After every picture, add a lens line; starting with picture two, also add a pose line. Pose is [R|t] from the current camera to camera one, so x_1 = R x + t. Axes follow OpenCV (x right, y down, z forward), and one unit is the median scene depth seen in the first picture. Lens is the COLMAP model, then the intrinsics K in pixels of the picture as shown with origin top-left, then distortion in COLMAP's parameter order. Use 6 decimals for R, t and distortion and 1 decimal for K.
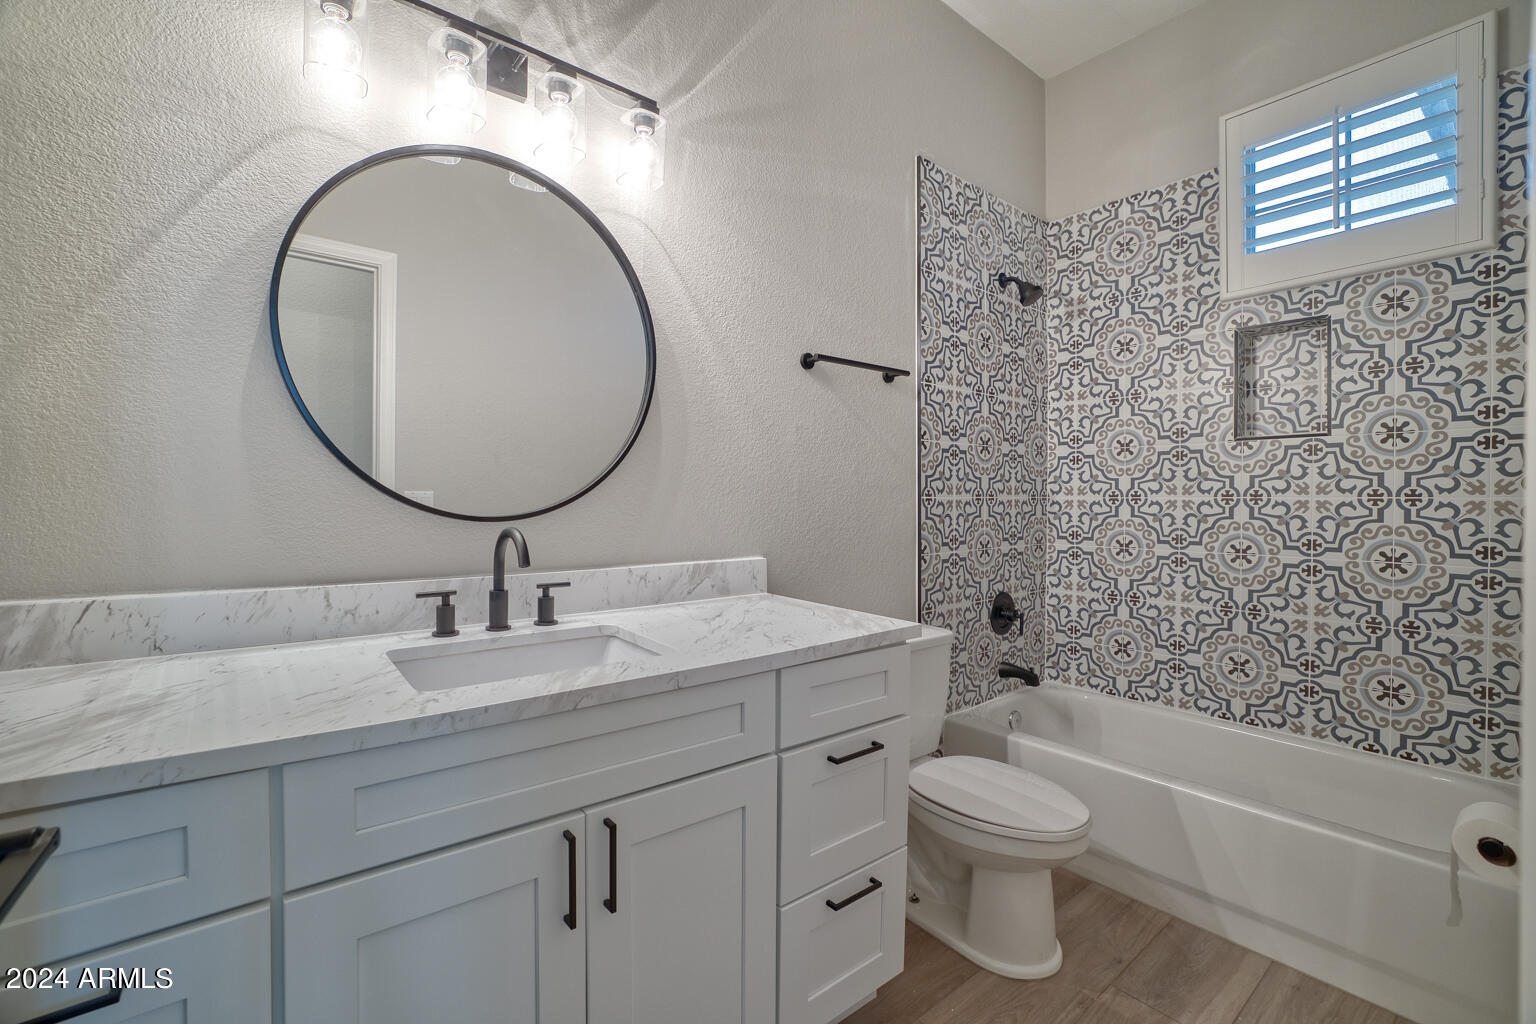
lens RADIAL K [[657.8, 0, 768.8], [0, 657.8, 505.1], [0, 0, 1]] dist [-0.042101, 0.000402]
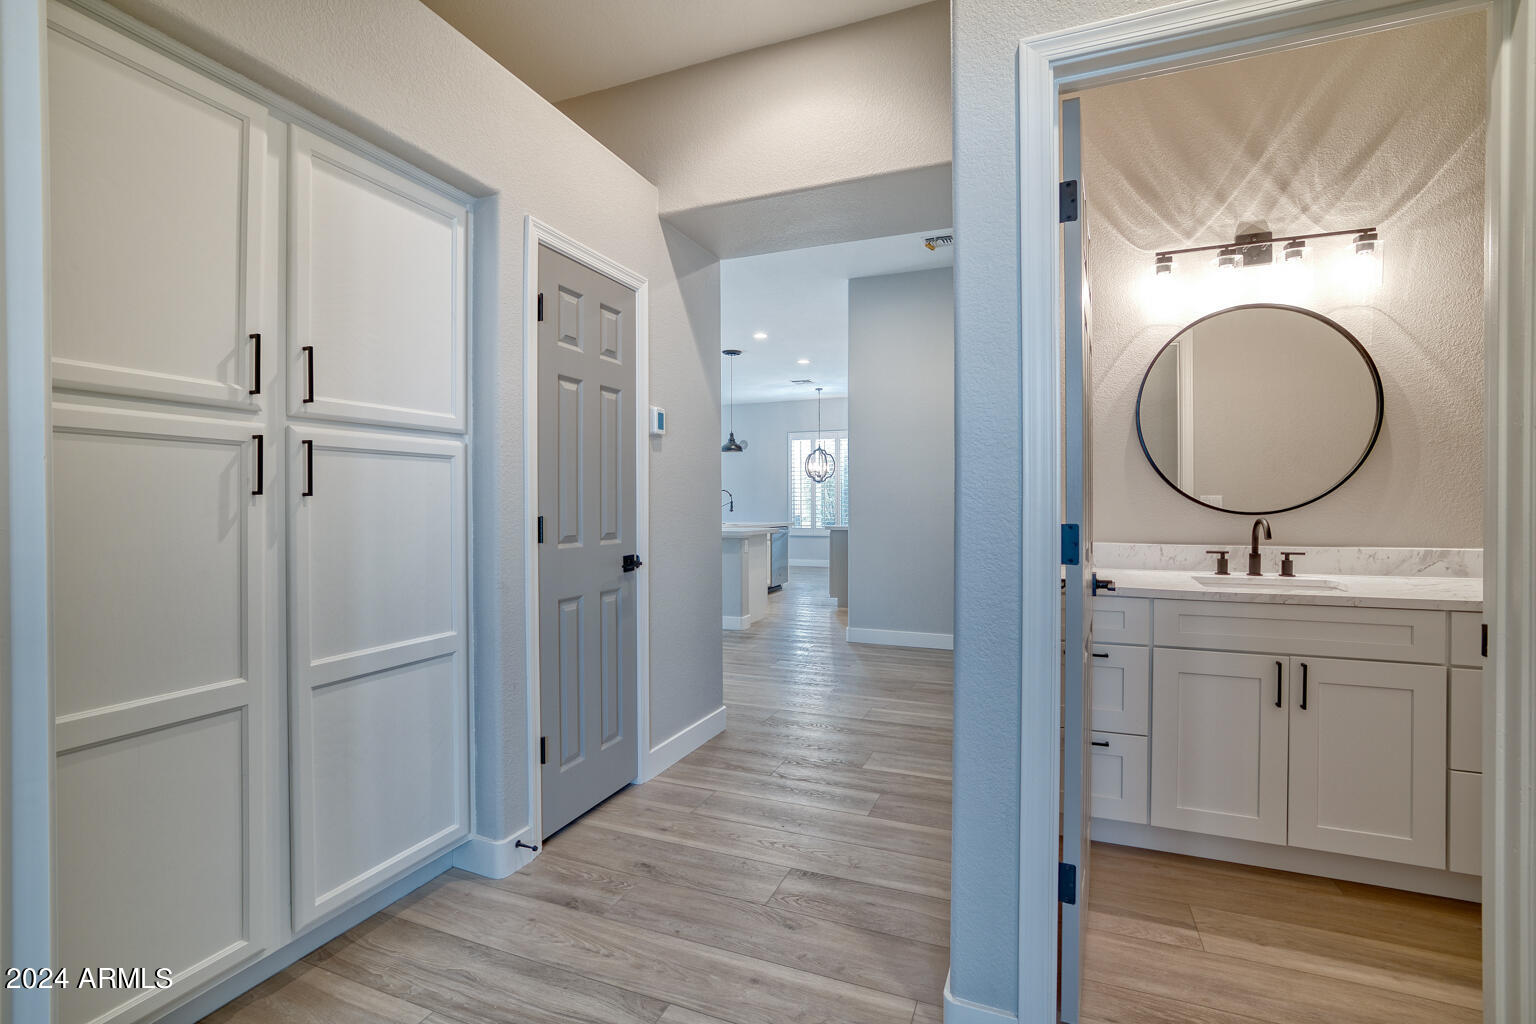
lens RADIAL K [[697.2, 0, 768.0], [0, 697.2, 512.0], [0, 0, 1]] dist [-0.021360, 0.008649]
pose [[0.480367, 0.005723, -0.877049, 0.613322], [0.002606, 0.999965, 0.007953, -0.001900], [0.877064, -0.006106, 0.480335, -1.092964]]
